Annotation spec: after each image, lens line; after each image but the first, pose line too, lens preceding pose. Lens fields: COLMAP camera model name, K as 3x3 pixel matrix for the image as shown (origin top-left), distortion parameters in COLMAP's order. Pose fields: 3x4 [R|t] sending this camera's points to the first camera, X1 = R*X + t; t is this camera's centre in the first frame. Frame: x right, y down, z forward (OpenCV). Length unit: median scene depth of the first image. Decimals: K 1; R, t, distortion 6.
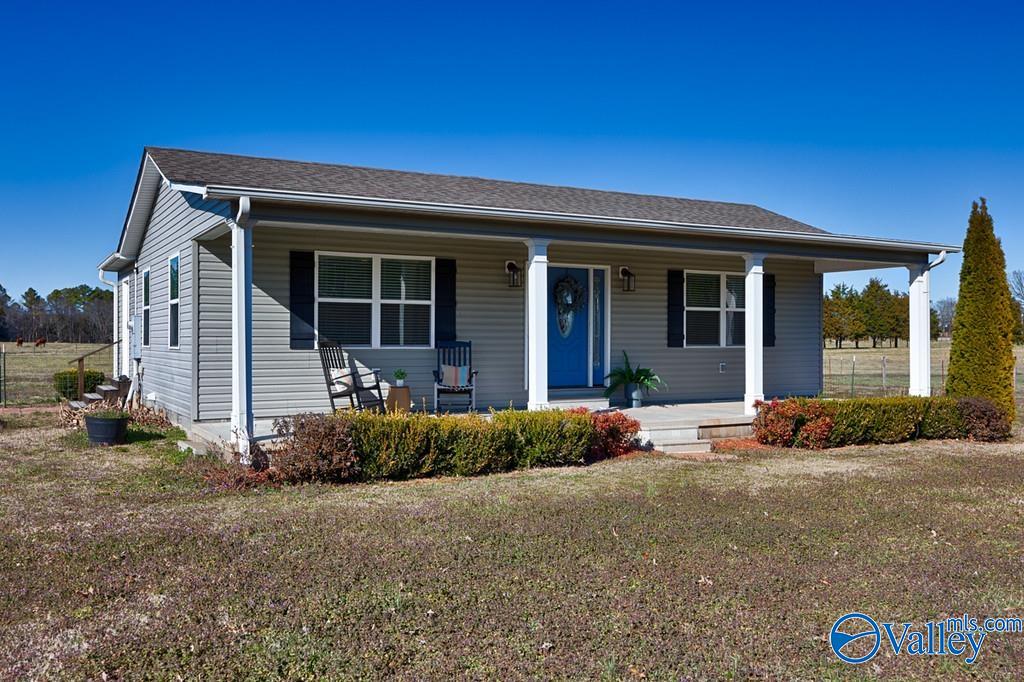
lens RADIAL K [[911.8, 0, 512.0], [0, 911.8, 341.0], [0, 0, 1]] dist [-0.004335, -0.001322]
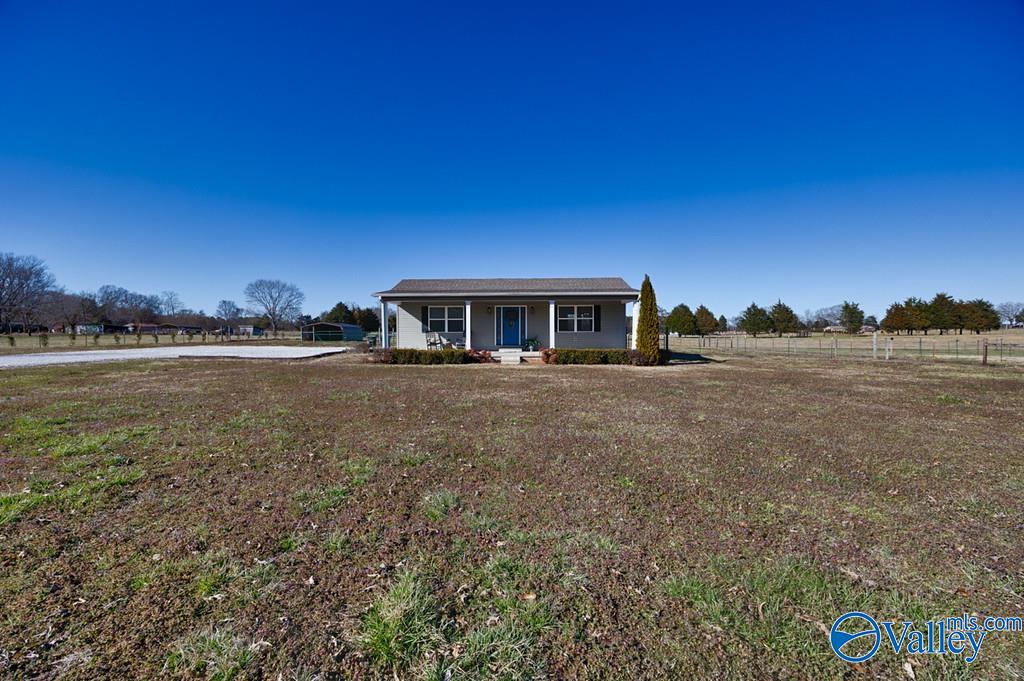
lens RADIAL K [[398.0, 0, 512.8], [0, 398.0, 331.2], [0, 0, 1]] dist [-0.002140, -0.000115]
pose [[0.867046, -0.009297, -0.498141, 0.844456], [0.006494, 0.999952, -0.007360, 0.015741], [0.498186, 0.003146, 0.867065, -0.211679]]
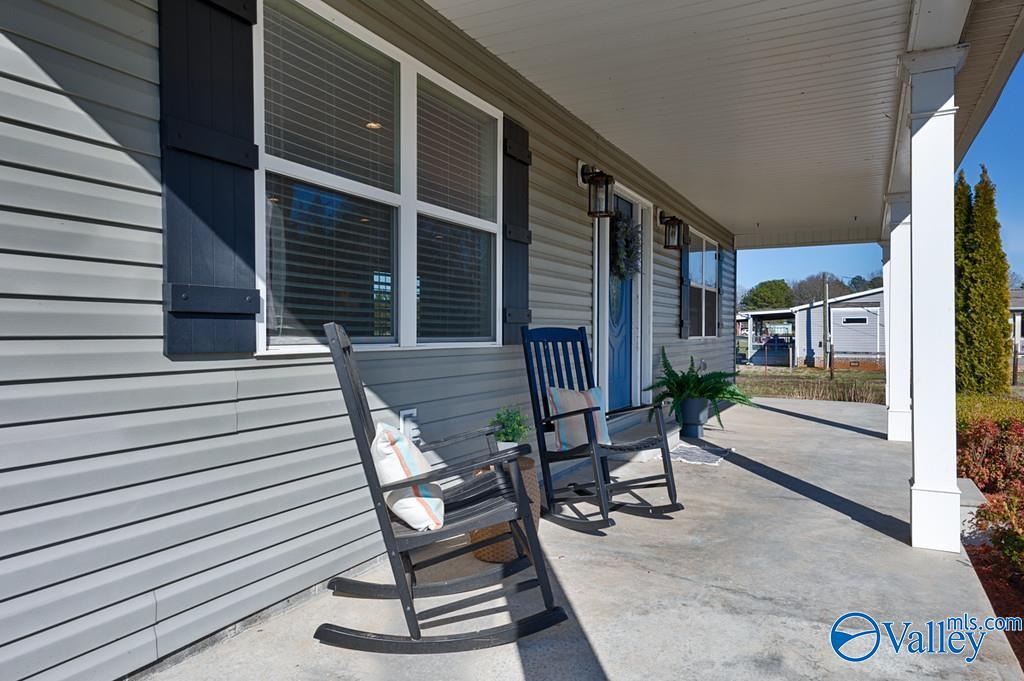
lens RADIAL K [[689.1, 0, 512.0], [0, 689.1, 340.5], [0, 0, 1]] dist [0.051737, 0.000428]
pose [[0.834097, -0.008890, 0.551546, -0.254099], [0.005740, 0.999956, 0.007438, 0.003516], [-0.551588, -0.003038, 0.834111, 0.774480]]
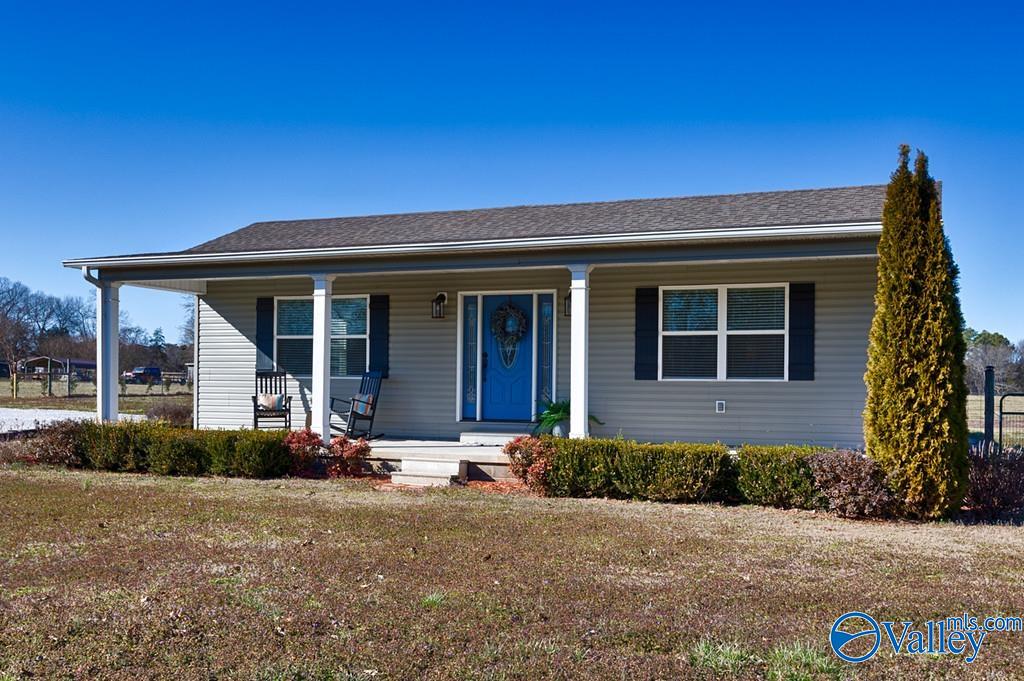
lens RADIAL K [[1074.7, 0, 512.0], [0, 1074.7, 340.5], [0, 0, 1]] dist [-0.015377, -0.016217]
pose [[0.628686, -0.030713, -0.777053, 1.044747], [-0.009451, 0.998844, -0.047126, 0.022210], [0.777602, 0.036971, 0.627669, 0.342828]]
